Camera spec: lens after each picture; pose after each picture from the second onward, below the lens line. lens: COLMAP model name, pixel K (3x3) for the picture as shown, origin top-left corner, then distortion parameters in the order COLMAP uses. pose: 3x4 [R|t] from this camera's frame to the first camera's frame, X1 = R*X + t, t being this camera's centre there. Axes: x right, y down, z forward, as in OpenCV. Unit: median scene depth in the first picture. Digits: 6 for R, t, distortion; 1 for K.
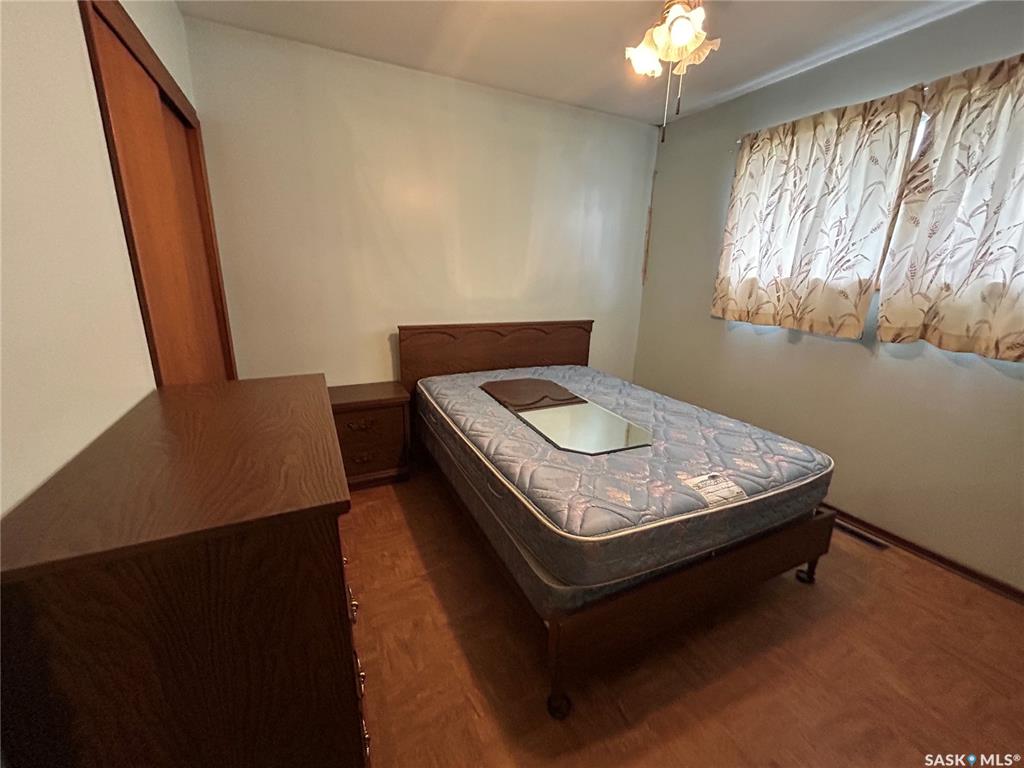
lens RADIAL K [[413.9, 0, 512.4], [0, 413.9, 385.0], [0, 0, 1]] dist [-0.002486, 0.001819]
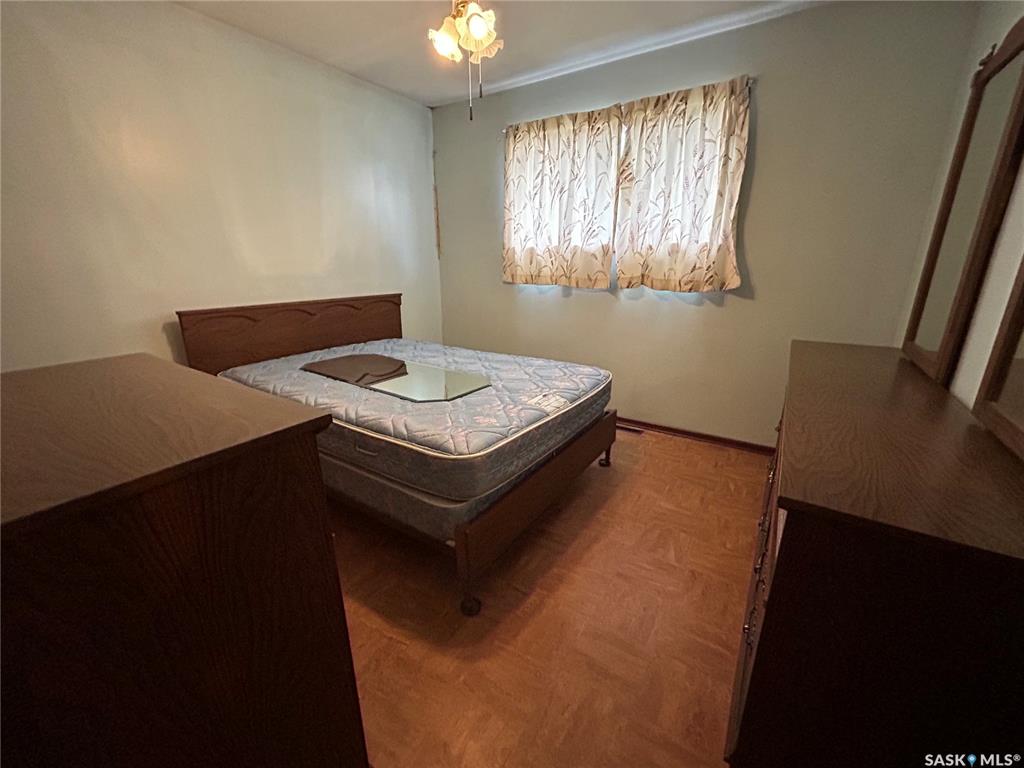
lens RADIAL K [[413.9, 0, 512.6], [0, 413.9, 383.7], [0, 0, 1]] dist [-0.002486, 0.001819]
pose [[0.865271, -0.168446, 0.472157, -0.153673], [0.154092, 0.985627, 0.069244, 0.063096], [-0.477034, 0.012841, 0.878791, -0.058515]]
